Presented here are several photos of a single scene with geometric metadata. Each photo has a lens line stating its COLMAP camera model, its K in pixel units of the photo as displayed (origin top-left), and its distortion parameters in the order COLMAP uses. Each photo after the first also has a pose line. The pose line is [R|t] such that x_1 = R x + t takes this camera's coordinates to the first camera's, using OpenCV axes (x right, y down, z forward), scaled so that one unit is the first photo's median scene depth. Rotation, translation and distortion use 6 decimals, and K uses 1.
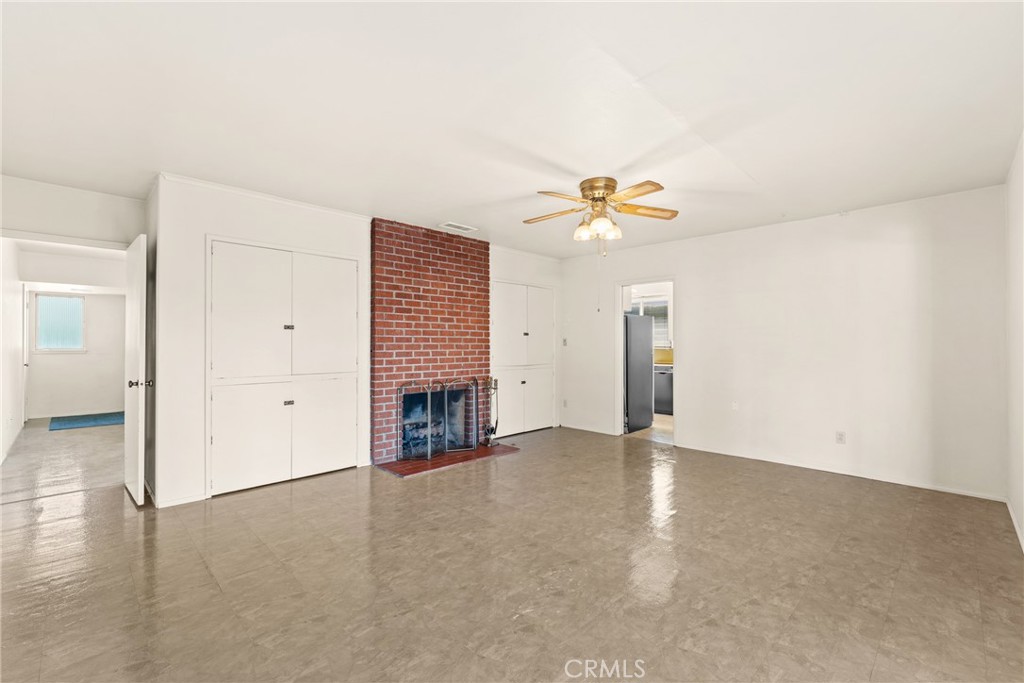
lens RADIAL K [[435.7, 0, 503.1], [0, 435.7, 341.8], [0, 0, 1]] dist [0.005729, -0.002072]
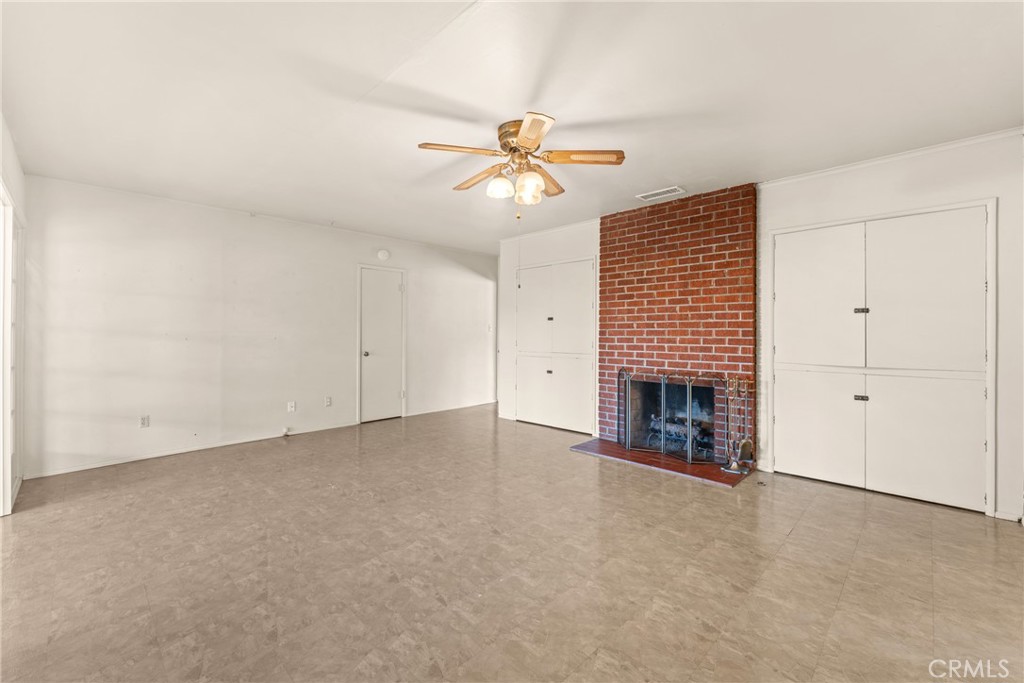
lens RADIAL K [[408.9, 0, 512.2], [0, 408.9, 334.6], [0, 0, 1]] dist [-0.000594, 0.000193]
pose [[0.044117, 0.003938, -0.999019, 0.720292], [0.008207, 0.999957, 0.004304, 0.009320], [0.998993, -0.008389, 0.044083, 0.701790]]
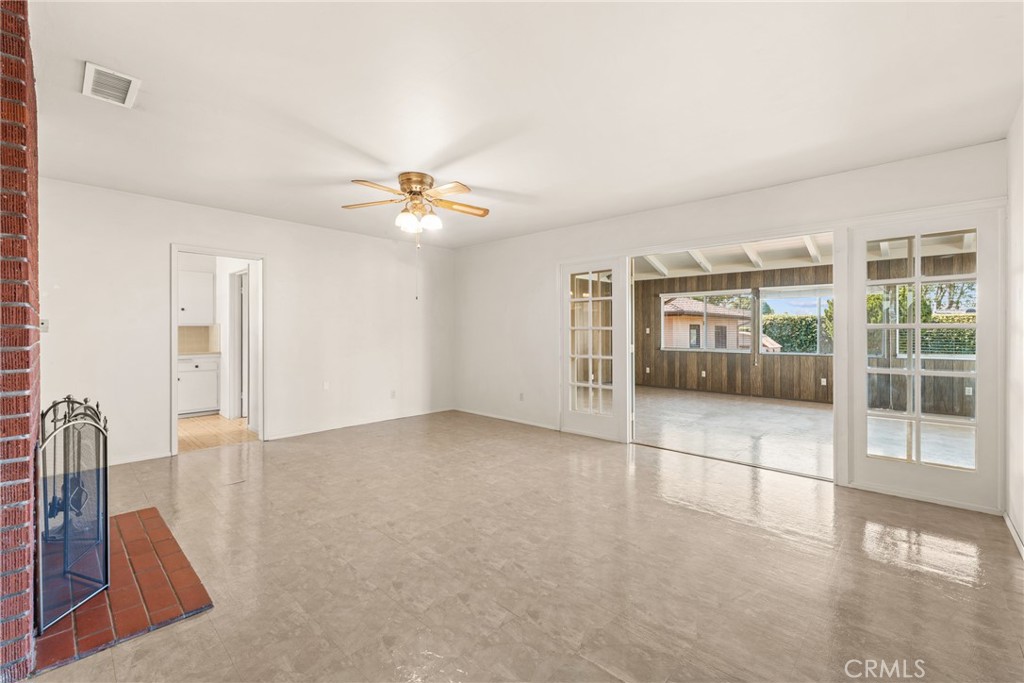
lens RADIAL K [[435.7, 0, 507.4], [0, 435.7, 332.3], [0, 0, 1]] dist [0.005729, -0.002072]
pose [[-0.044185, 0.001106, 0.999023, -0.625862], [-0.010507, 0.999944, -0.001572, 0.006988], [-0.998968, -0.010567, -0.044171, 0.608245]]
